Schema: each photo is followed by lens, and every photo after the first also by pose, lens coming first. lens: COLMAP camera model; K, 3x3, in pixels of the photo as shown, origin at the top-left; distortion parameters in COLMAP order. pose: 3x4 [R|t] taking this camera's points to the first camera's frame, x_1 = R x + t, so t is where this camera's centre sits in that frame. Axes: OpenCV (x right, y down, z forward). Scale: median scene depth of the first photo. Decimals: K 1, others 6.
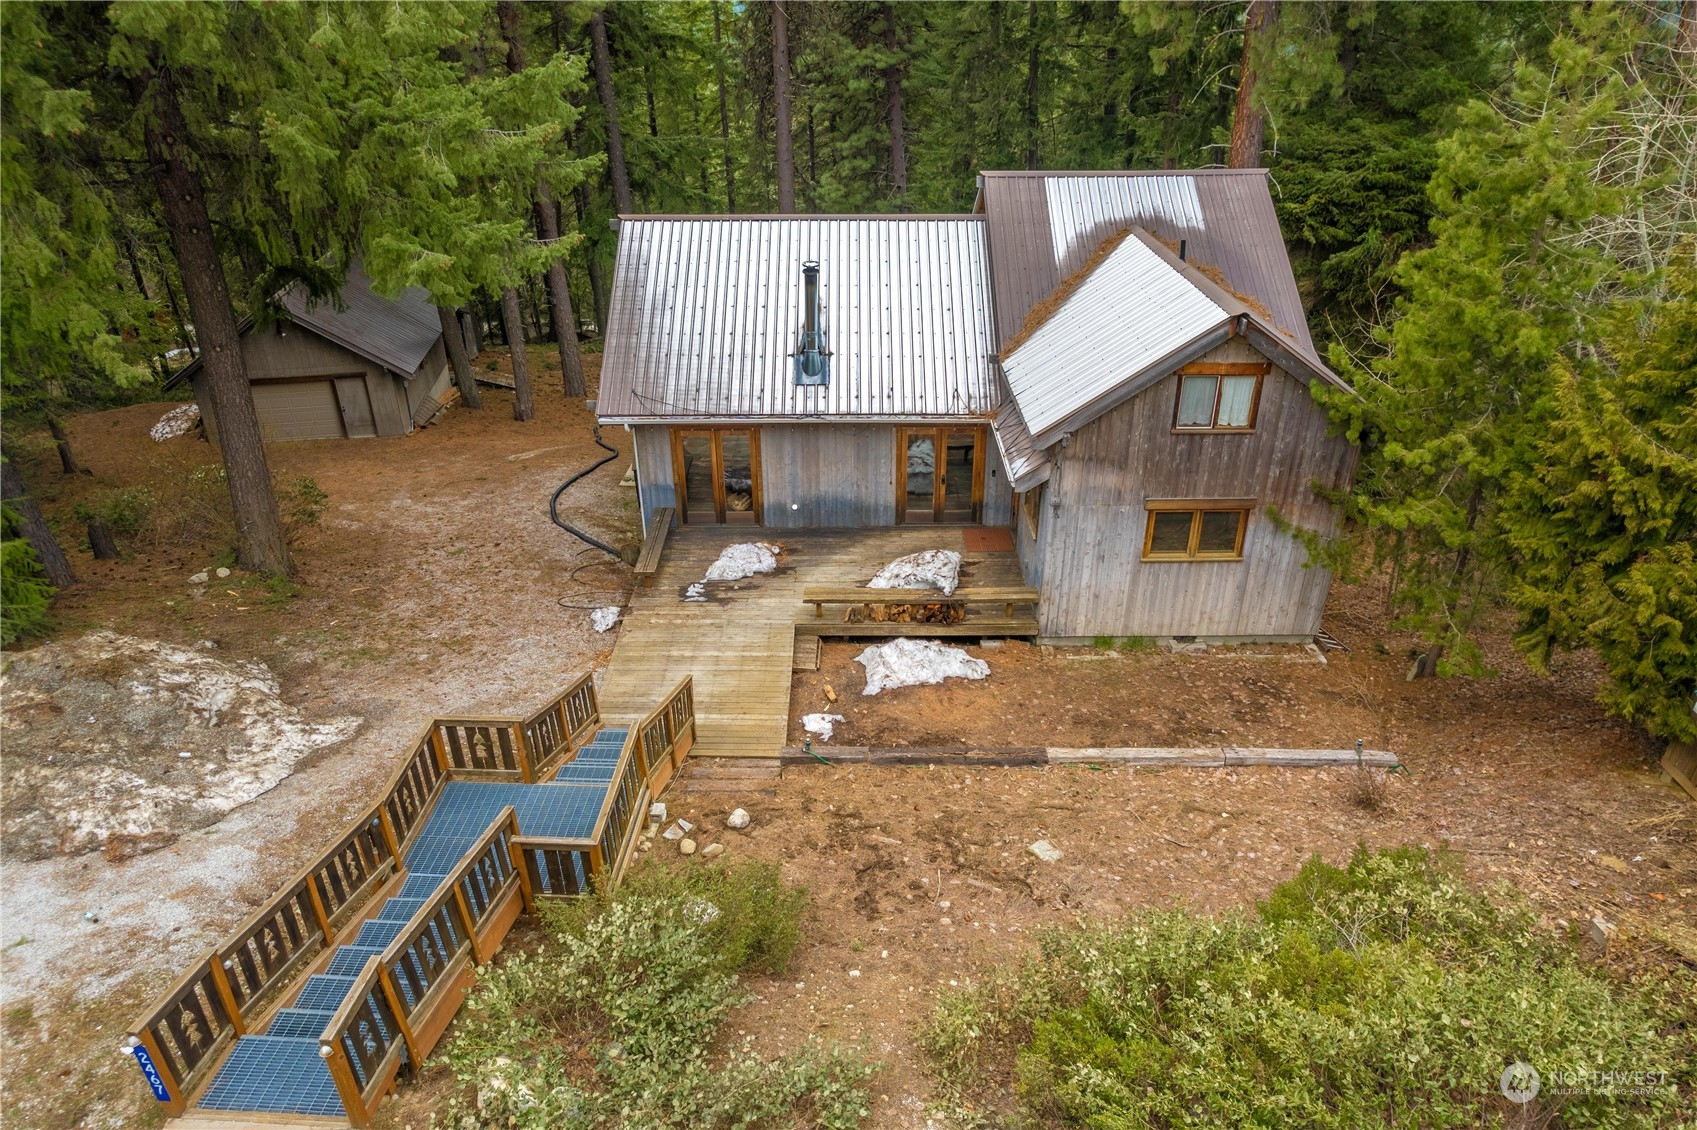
lens RADIAL K [[1056.6, 0, 859.4], [0, 1056.6, 563.5], [0, 0, 1]] dist [-0.032736, 0.010414]
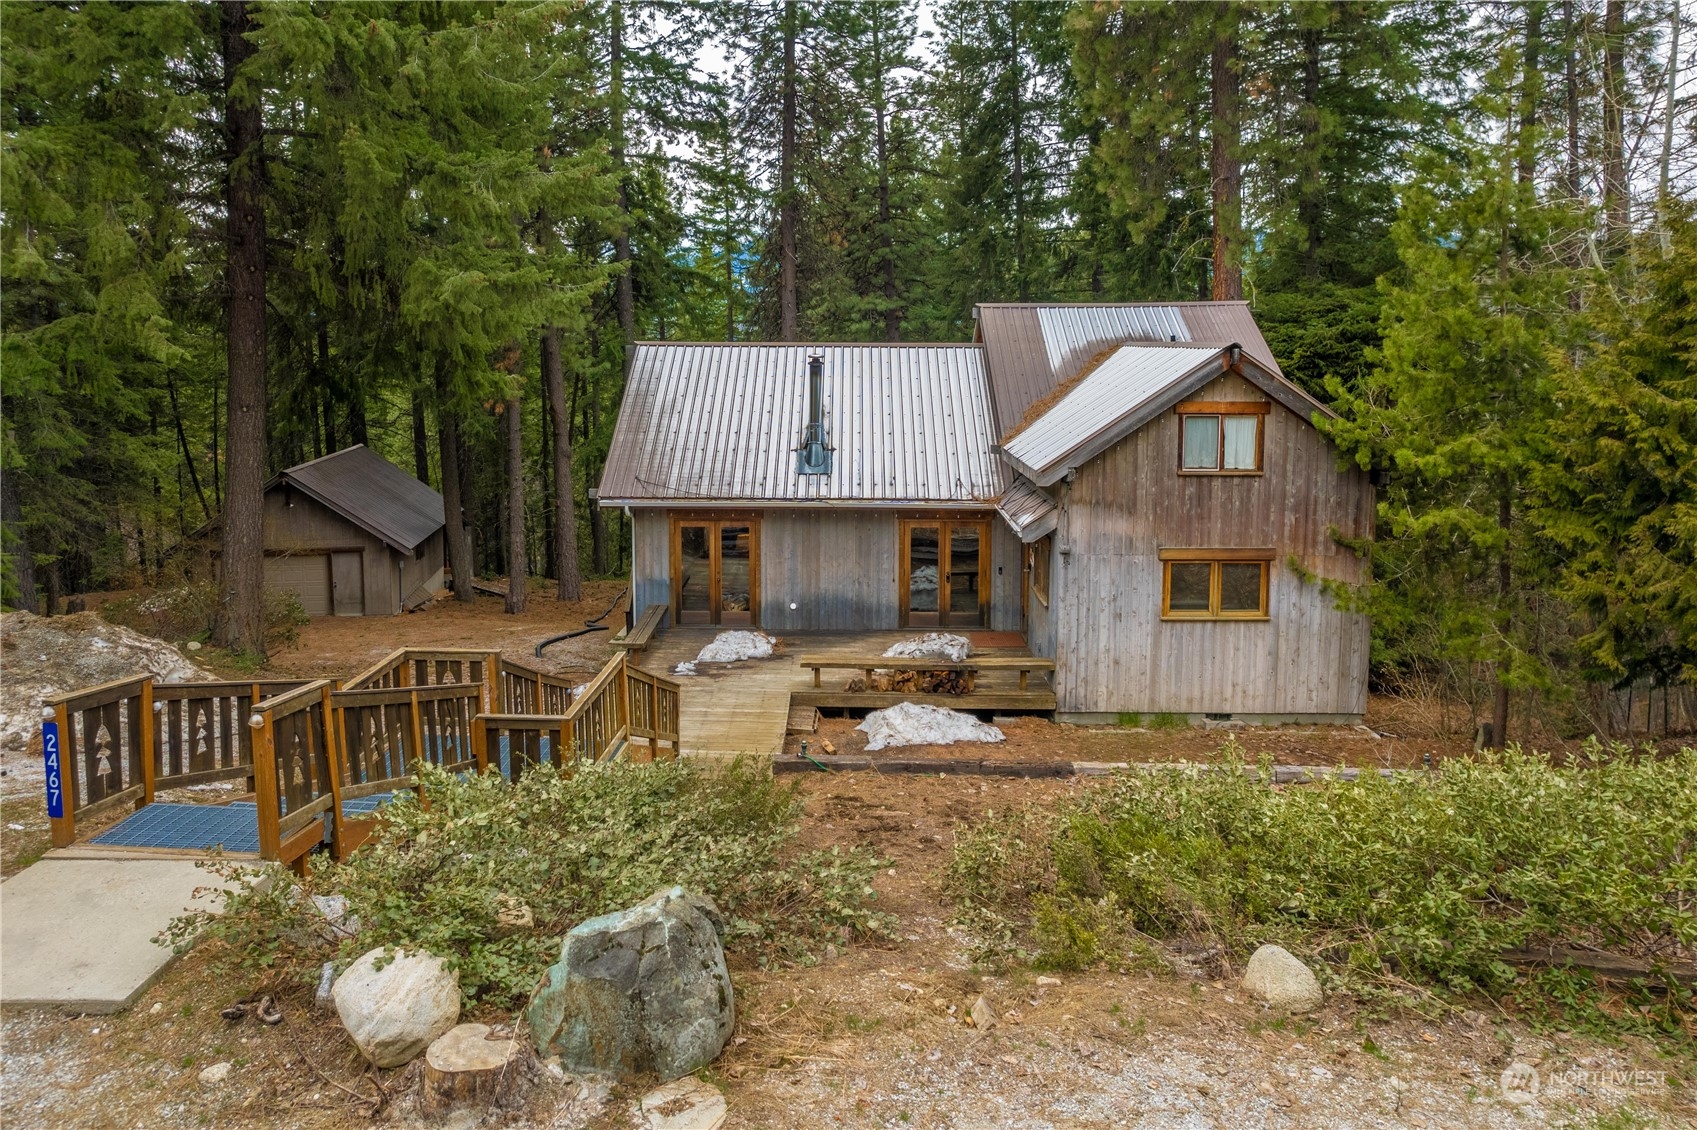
lens RADIAL K [[1105.9, 0, 823.8], [0, 1105.9, 451.6], [0, 0, 1]] dist [-0.033823, 0.012851]
pose [[0.999456, 0.005996, -0.032438, -0.002163], [-0.018260, 0.919513, -0.392636, 0.227009], [0.027473, 0.393014, 0.919122, 0.027352]]
